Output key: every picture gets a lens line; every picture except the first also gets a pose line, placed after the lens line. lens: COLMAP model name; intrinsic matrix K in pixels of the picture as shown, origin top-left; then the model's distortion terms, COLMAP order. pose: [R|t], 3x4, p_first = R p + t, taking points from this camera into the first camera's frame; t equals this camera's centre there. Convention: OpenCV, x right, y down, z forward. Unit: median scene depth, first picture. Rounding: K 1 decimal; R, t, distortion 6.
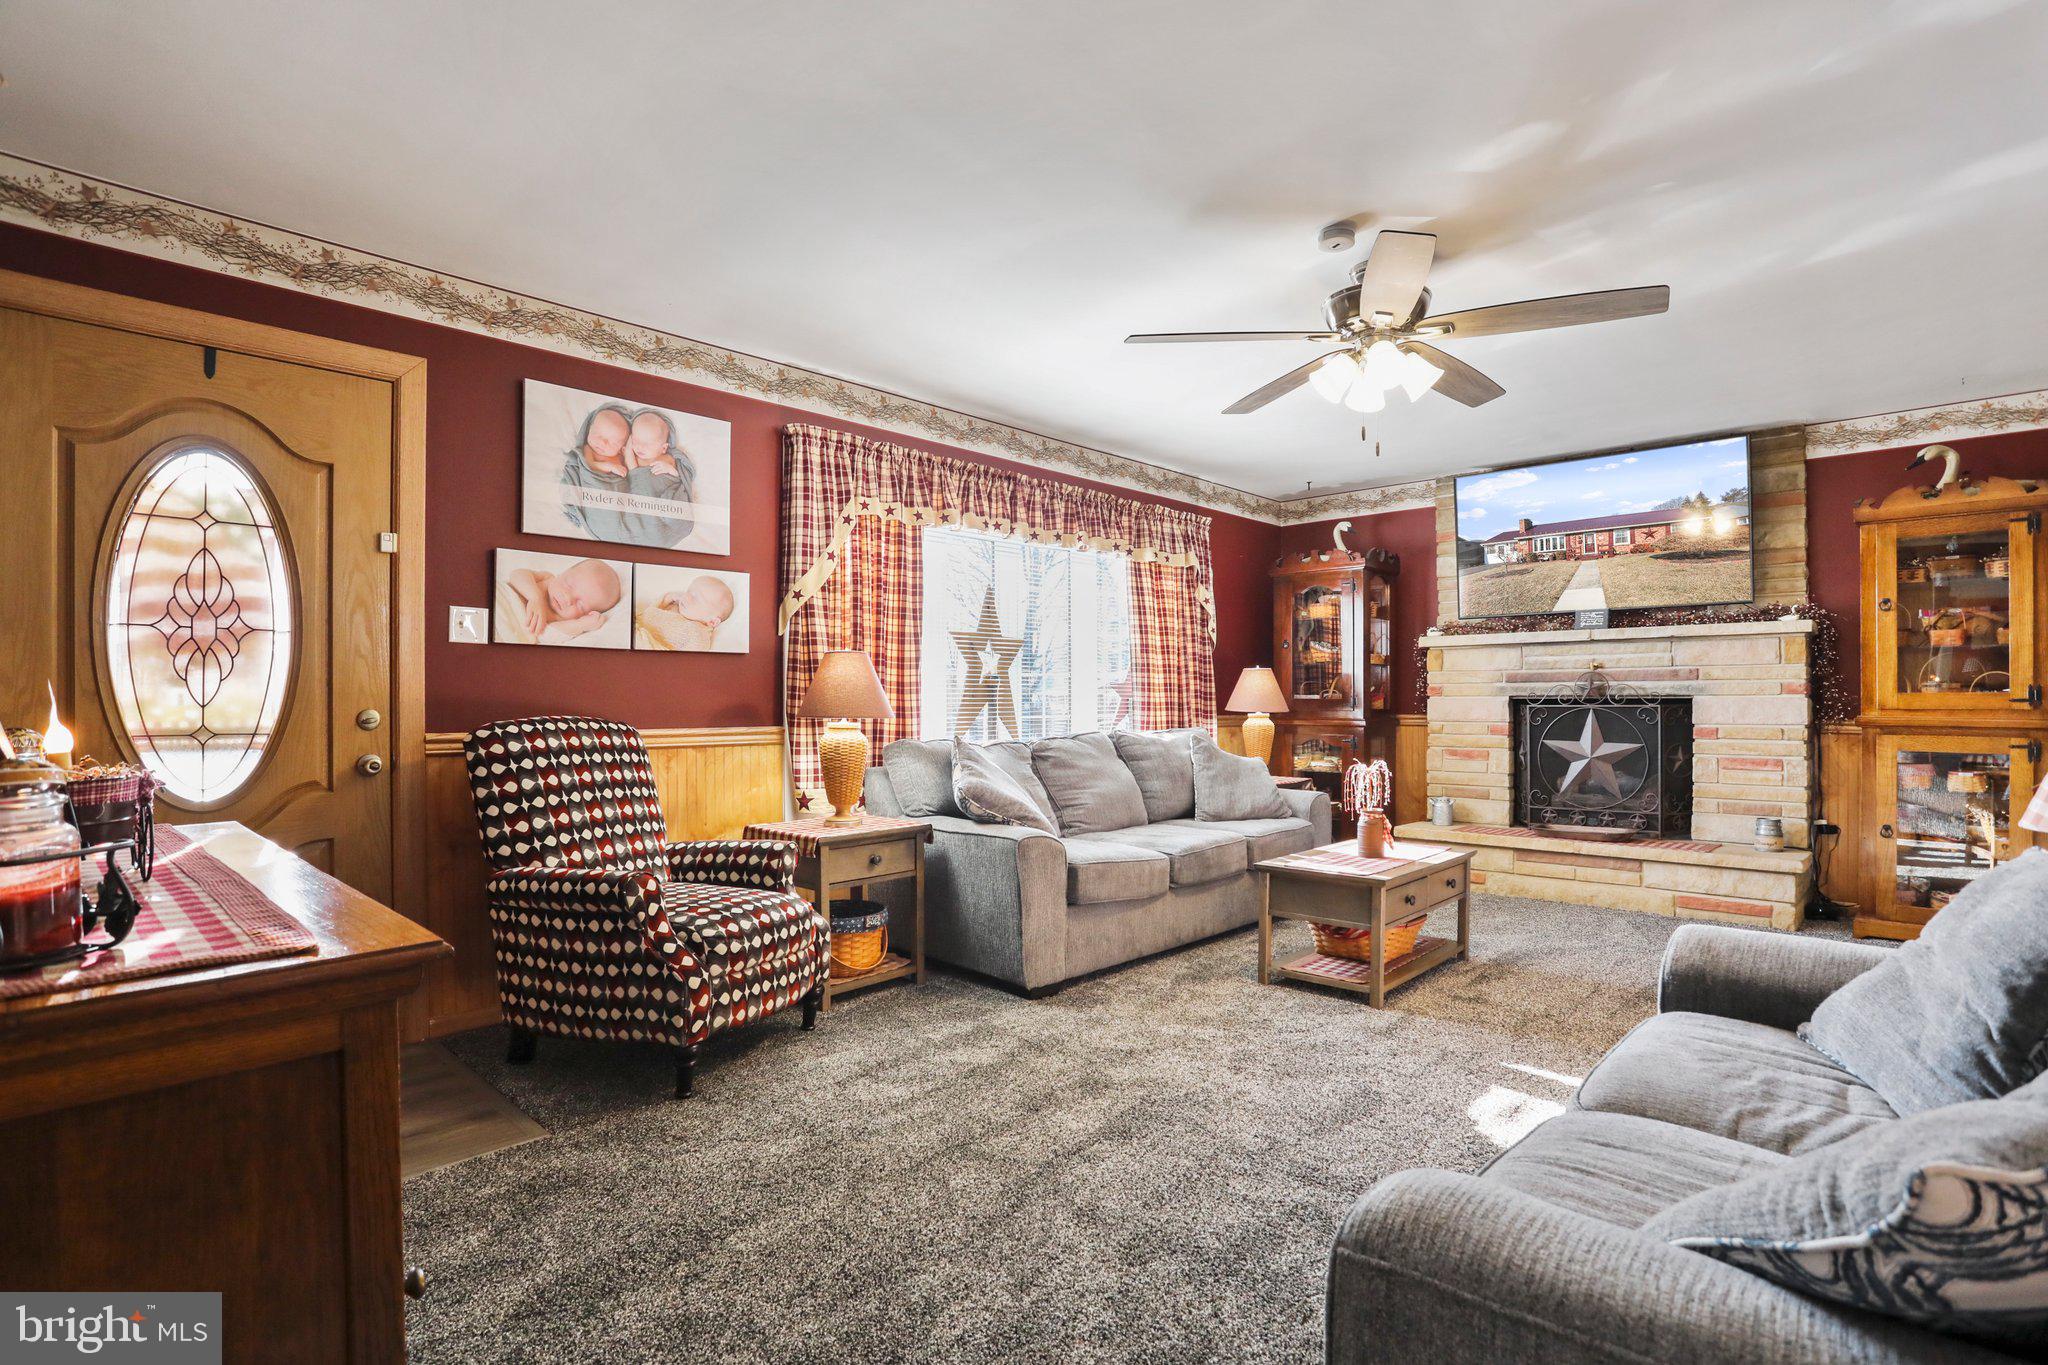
lens RADIAL K [[1011.8, 0, 1006.5], [0, 1011.8, 693.6], [0, 0, 1]] dist [-0.060310, 0.023980]
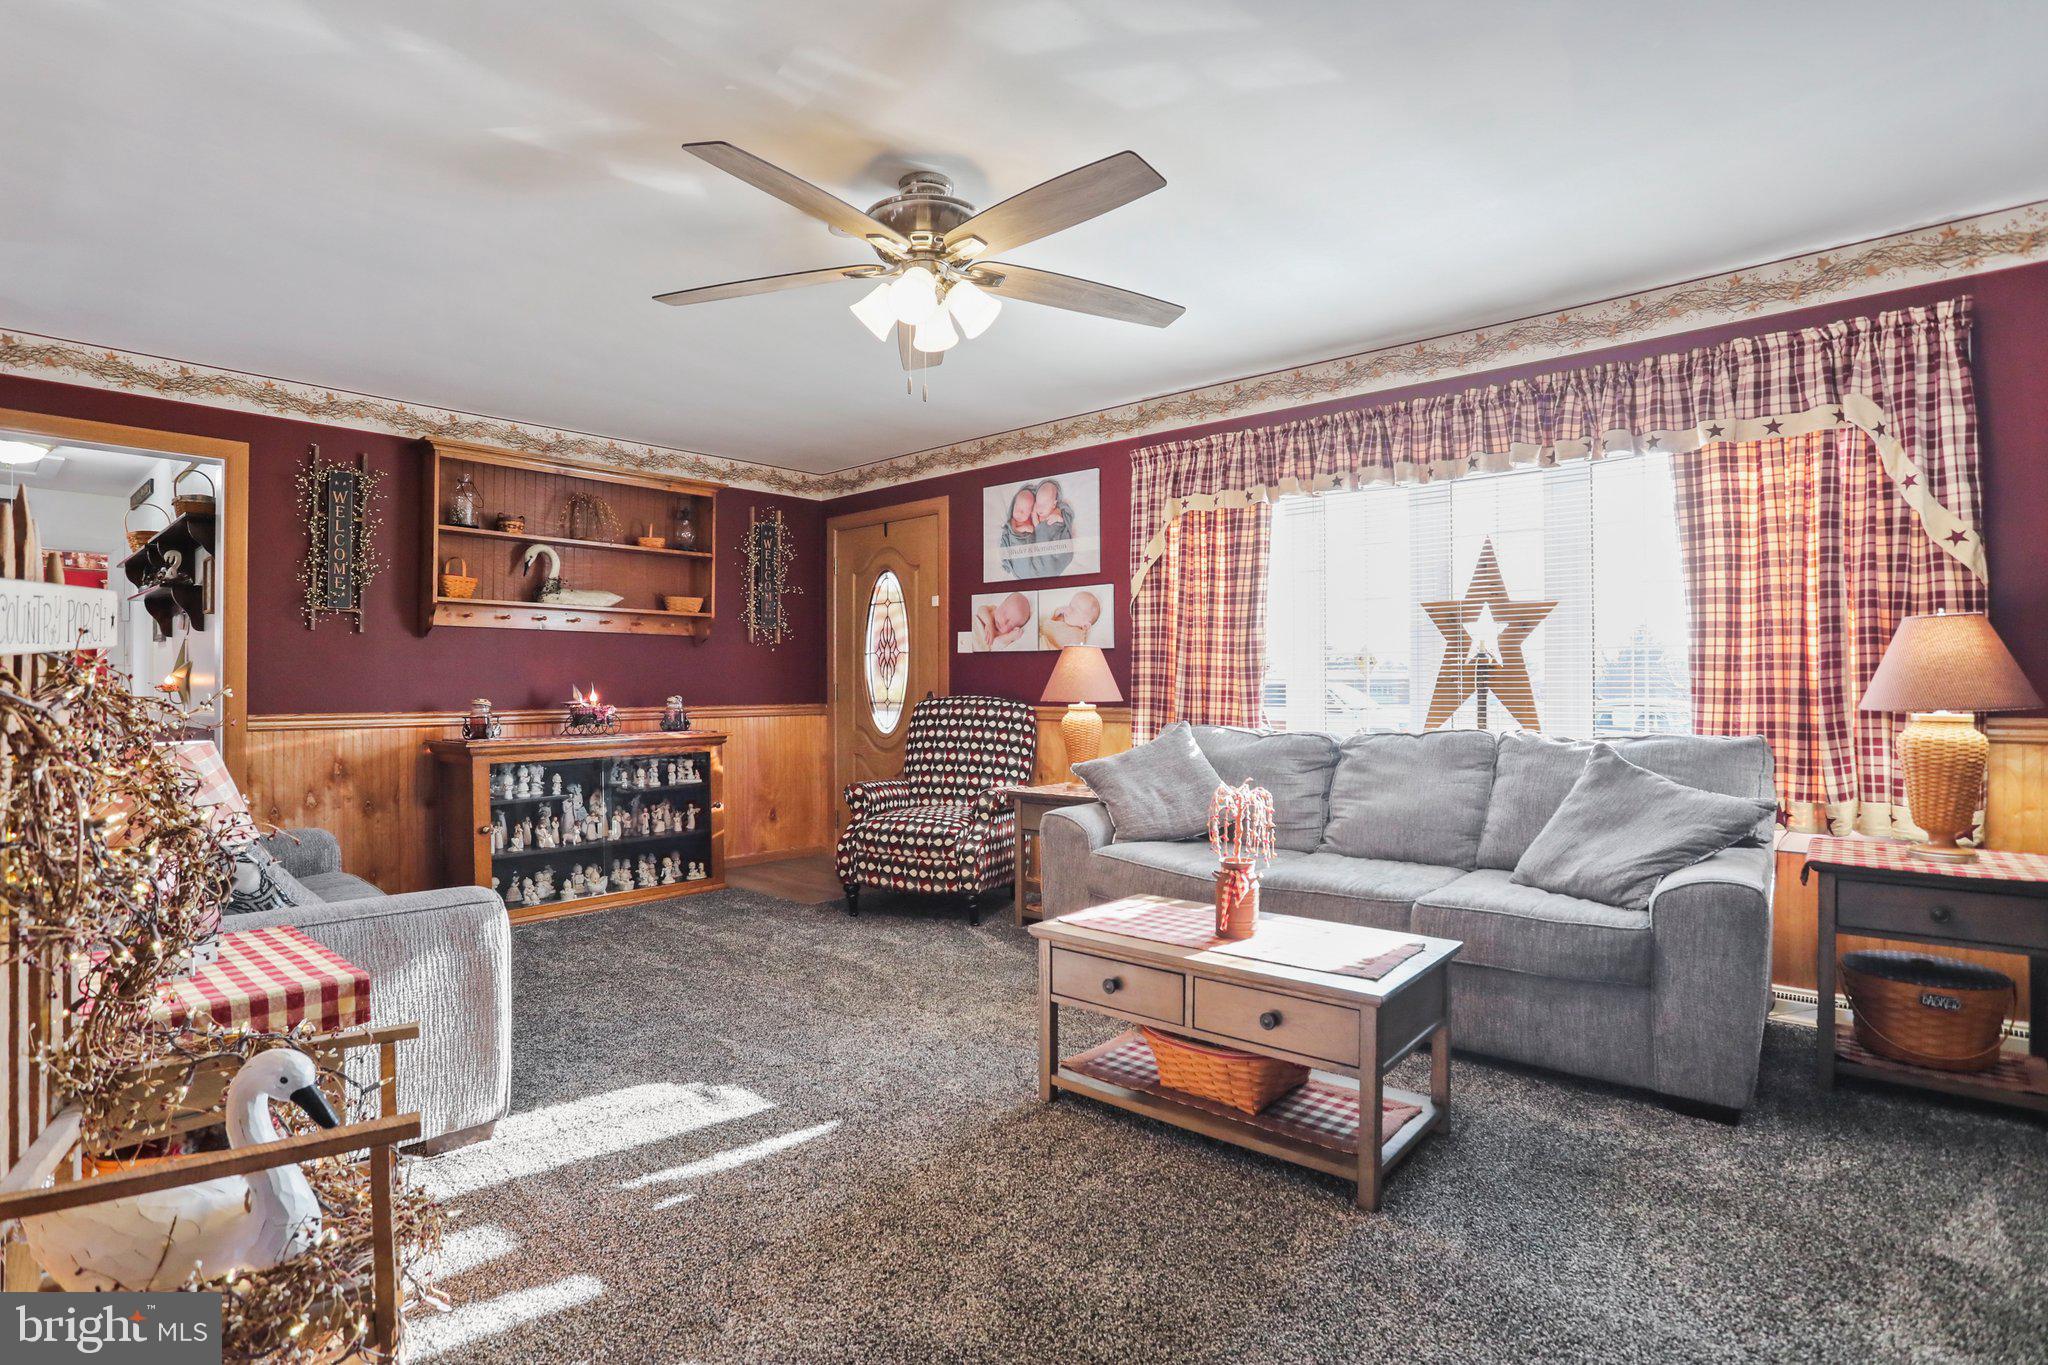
lens RADIAL K [[1011.8, 0, 1019.6], [0, 1011.8, 669.2], [0, 0, 1]] dist [-0.060310, 0.023980]
pose [[0.048435, -0.016794, -0.998685, 1.063500], [0.007818, 0.999834, -0.016434, 0.005553], [0.998796, -0.007012, 0.048558, 0.895528]]
